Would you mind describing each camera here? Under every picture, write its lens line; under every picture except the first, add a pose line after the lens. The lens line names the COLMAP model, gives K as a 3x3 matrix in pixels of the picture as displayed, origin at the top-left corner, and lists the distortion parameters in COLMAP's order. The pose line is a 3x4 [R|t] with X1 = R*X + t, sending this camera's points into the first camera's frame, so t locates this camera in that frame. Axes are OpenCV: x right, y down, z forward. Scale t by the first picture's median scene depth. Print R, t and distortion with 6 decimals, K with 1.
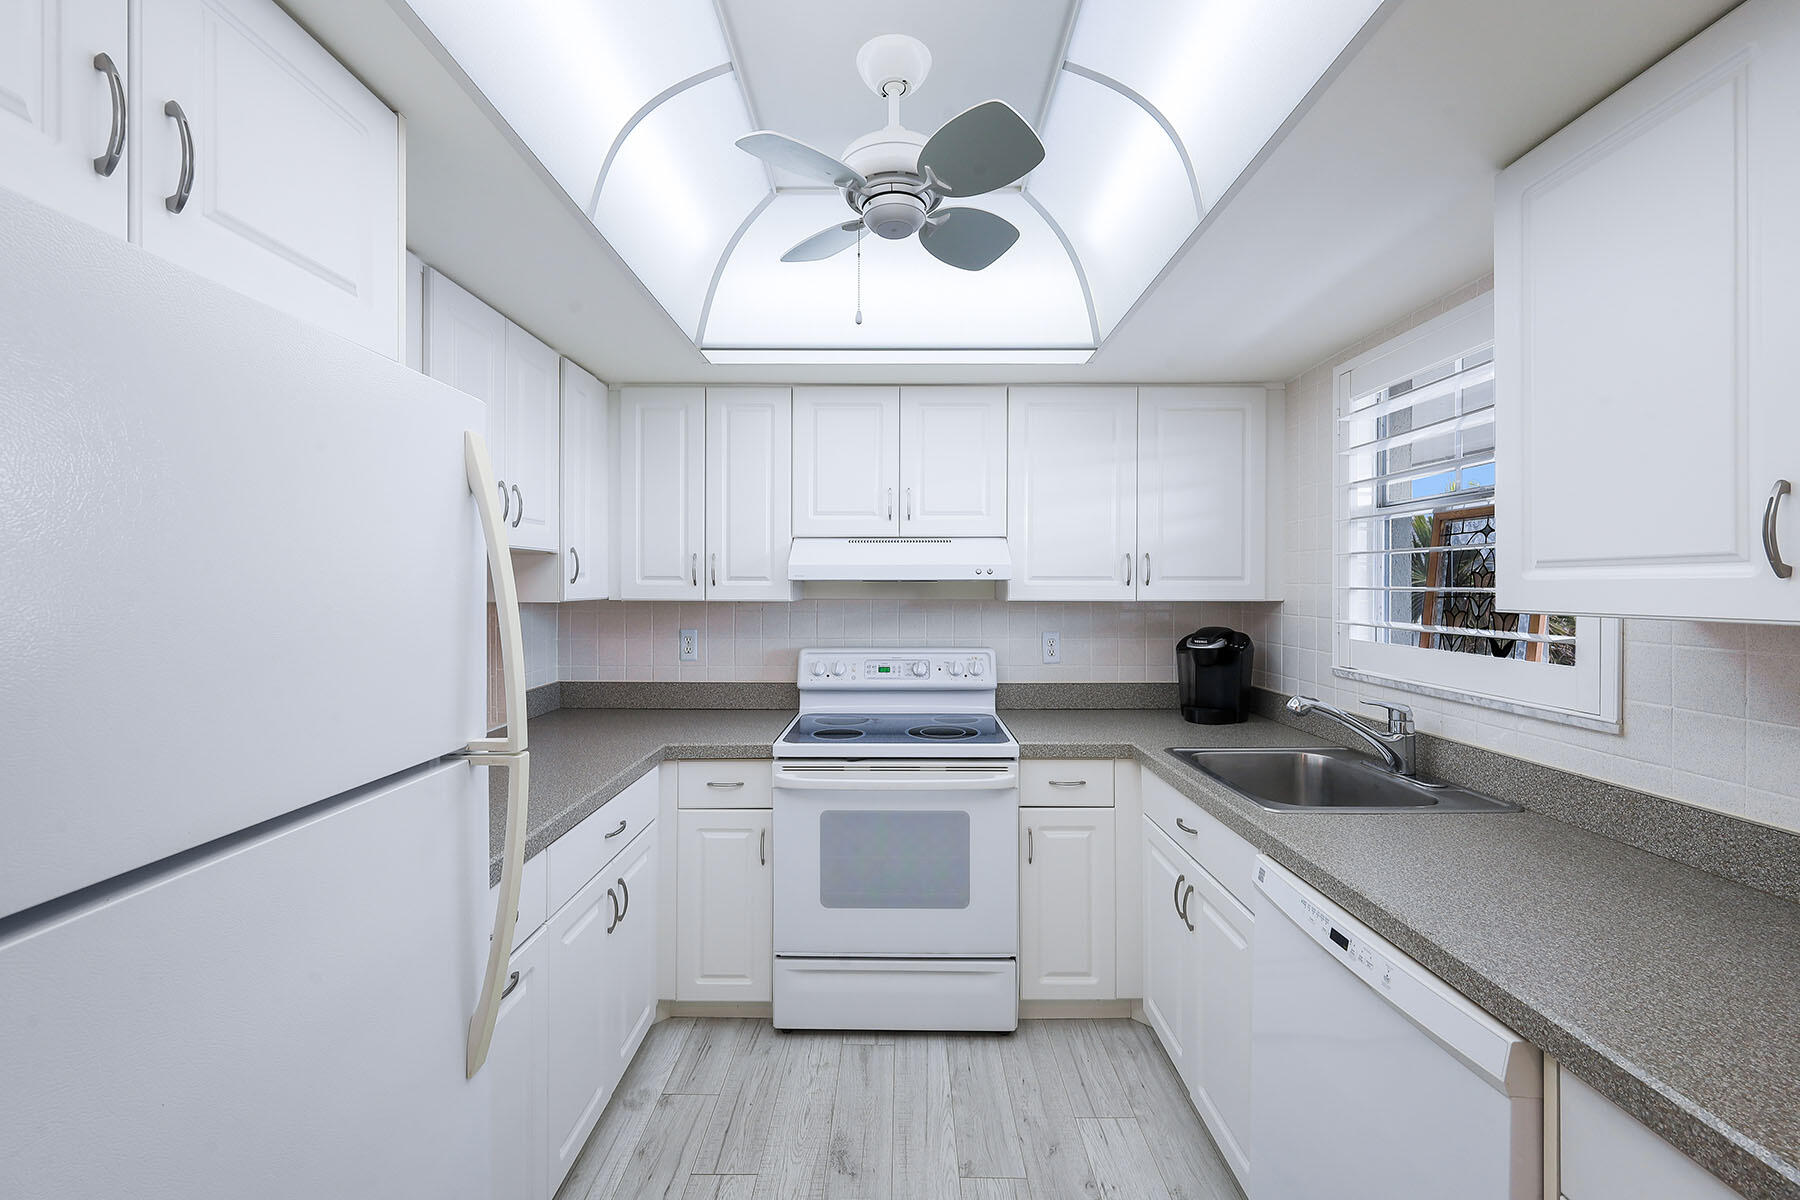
lens RADIAL K [[715.3, 0, 915.4], [0, 715.3, 589.5], [0, 0, 1]] dist [0.001565, 0.000167]
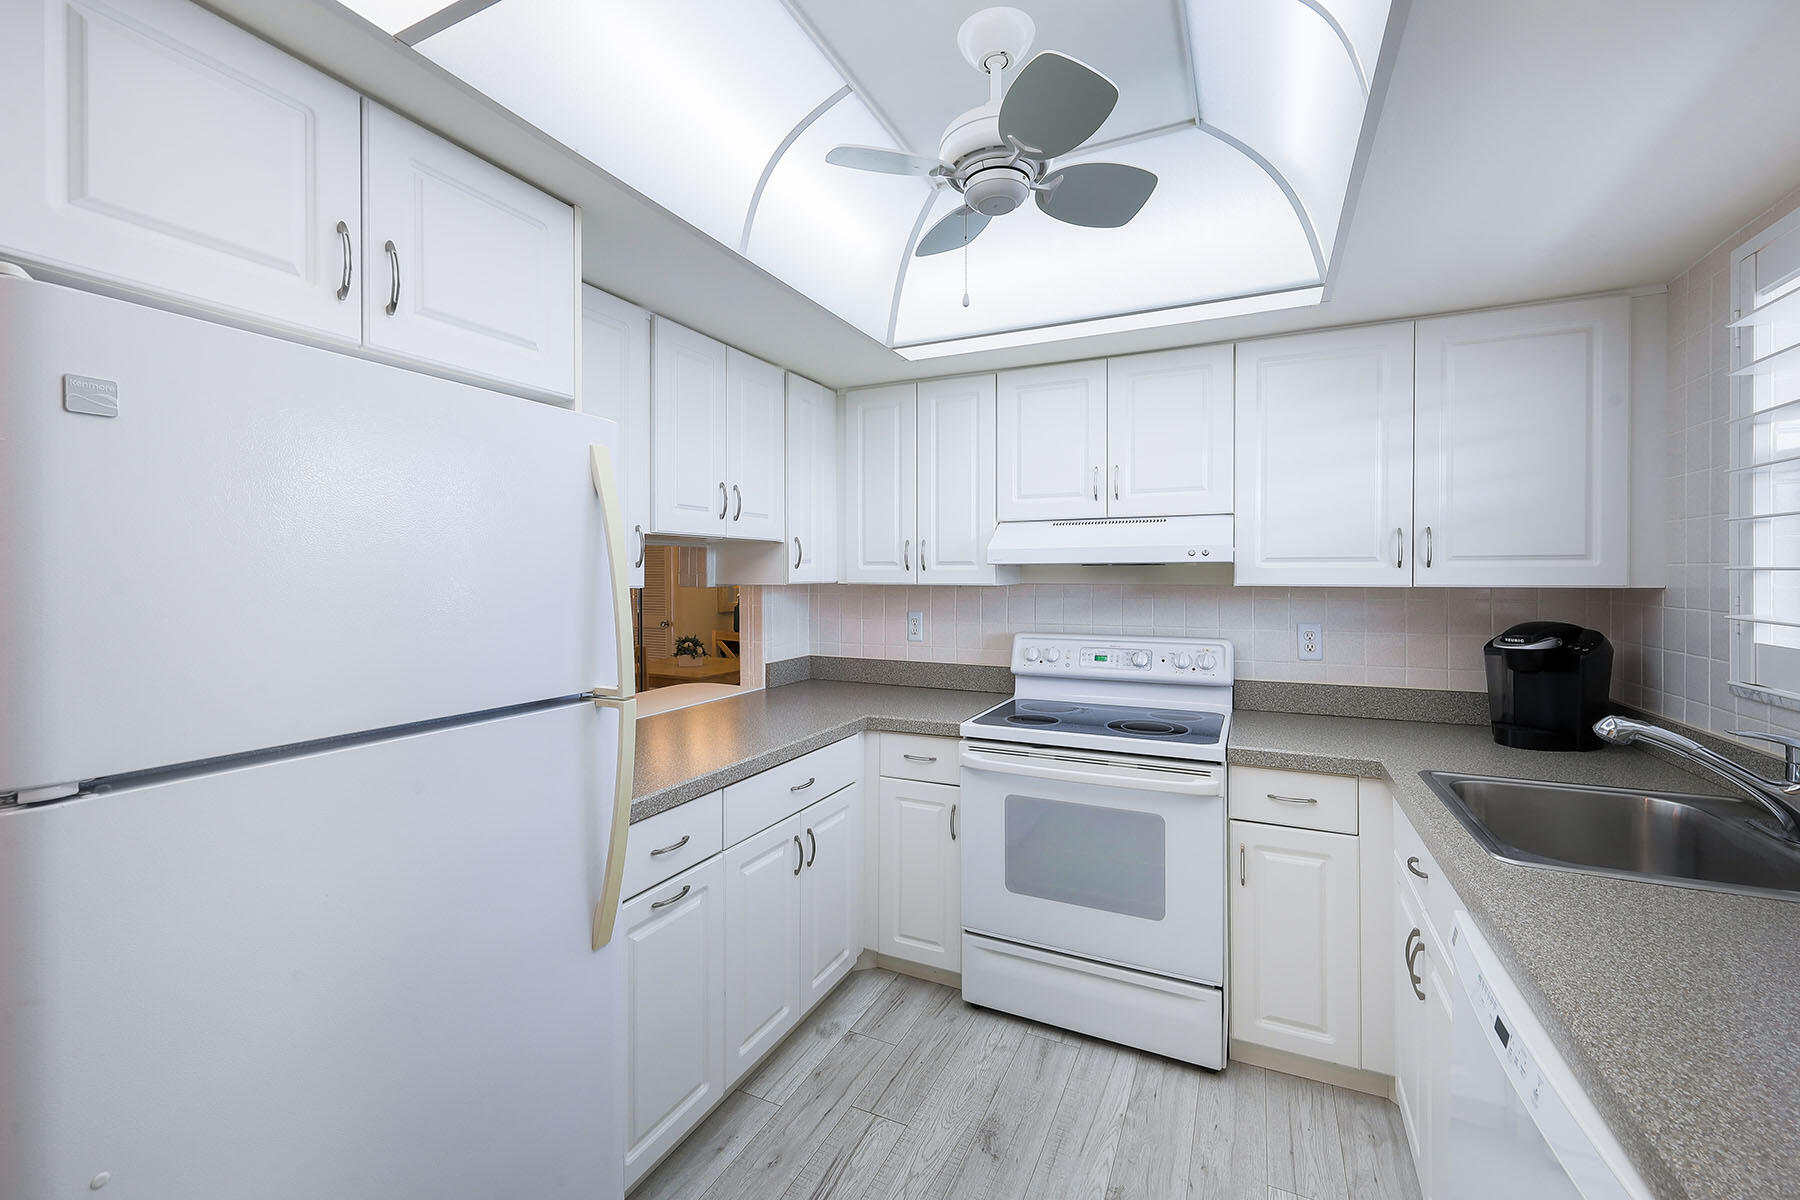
lens RADIAL K [[725.7, 0, 908.8], [0, 725.7, 579.8], [0, 0, 1]] dist [0.001141, 0.000327]
pose [[0.905878, 0.000423, -0.423538, 0.172664], [0.000824, 0.999996, 0.002761, 0.006536], [0.423538, -0.002850, 0.905874, 0.024693]]
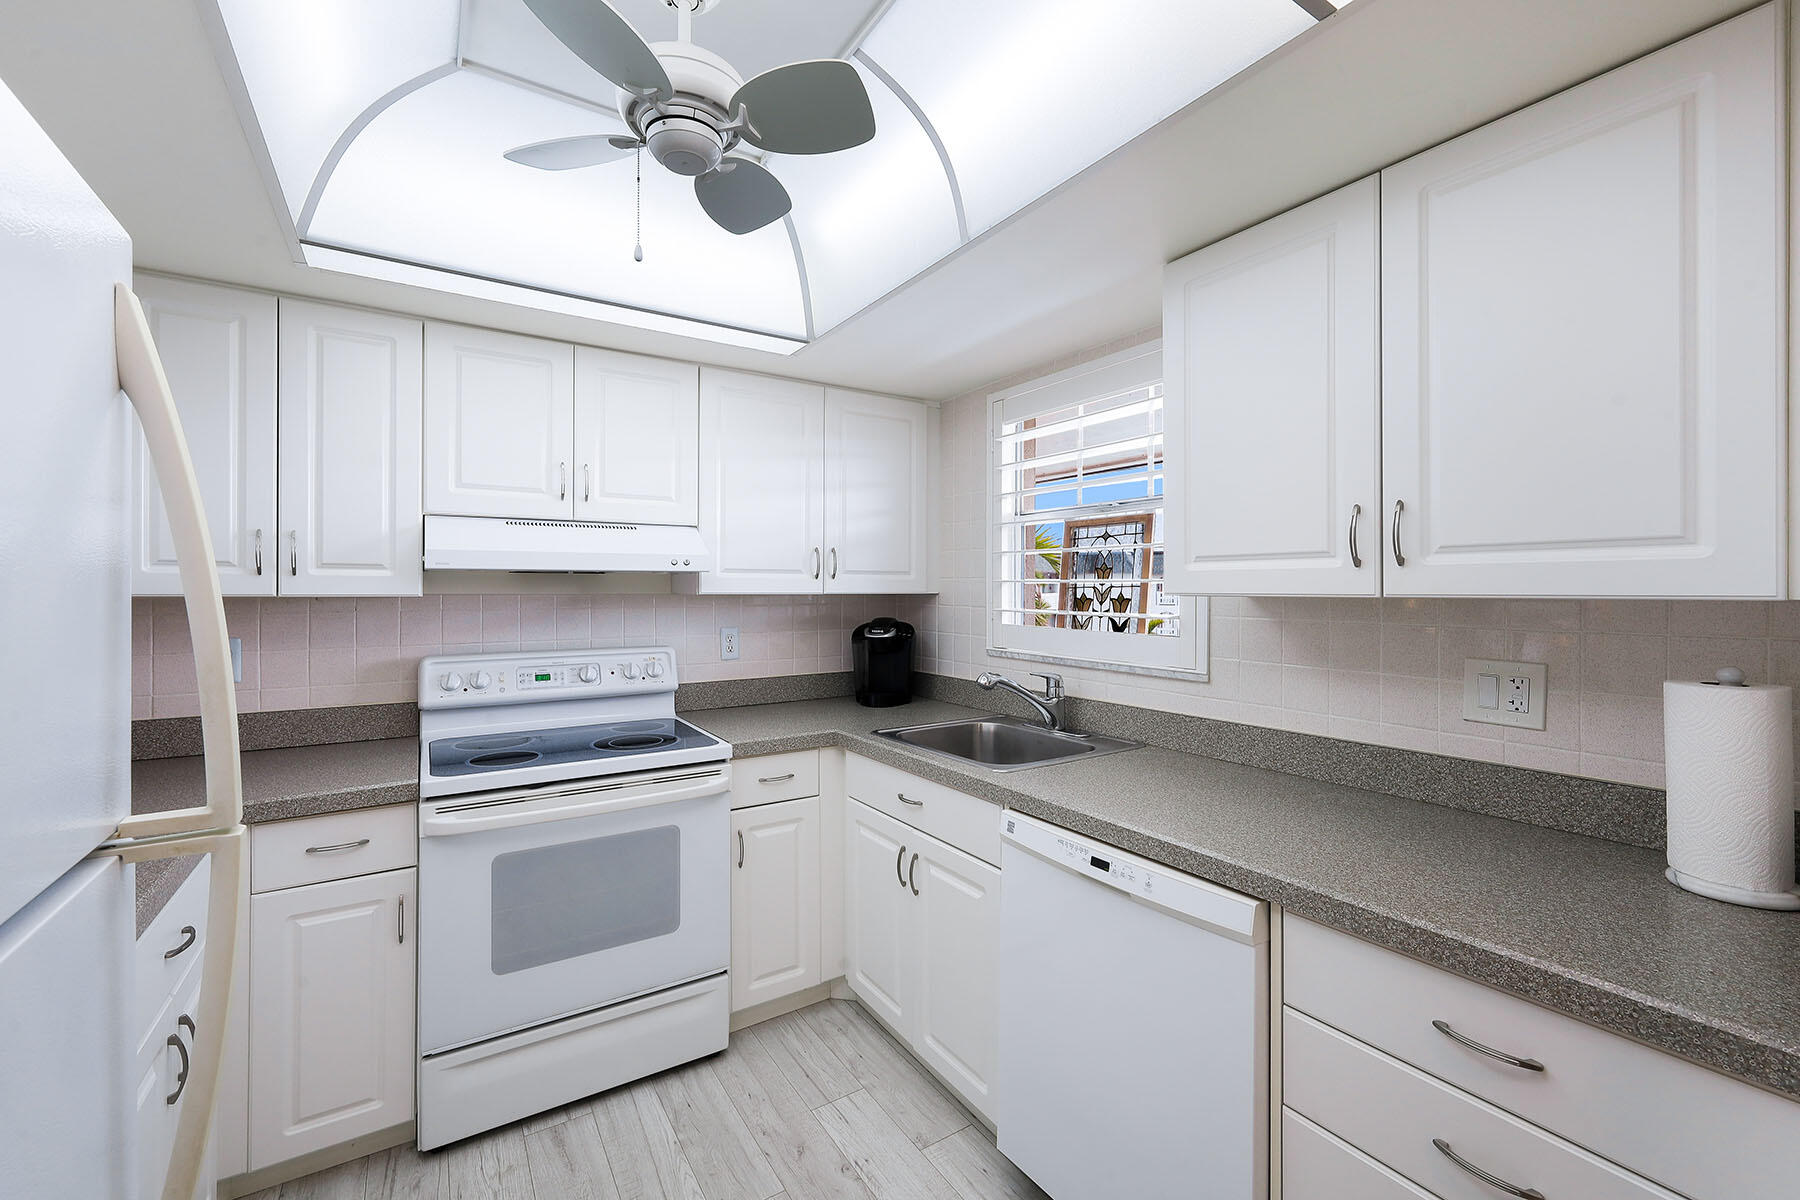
lens RADIAL K [[715.3, 0, 915.4], [0, 715.3, 589.5], [0, 0, 1]] dist [0.001565, 0.000167]
pose [[0.846361, -0.002057, 0.532605, -0.156179], [0.001634, 0.999998, 0.001266, 0.010282], [-0.532606, -0.000201, 0.846363, 0.068562]]
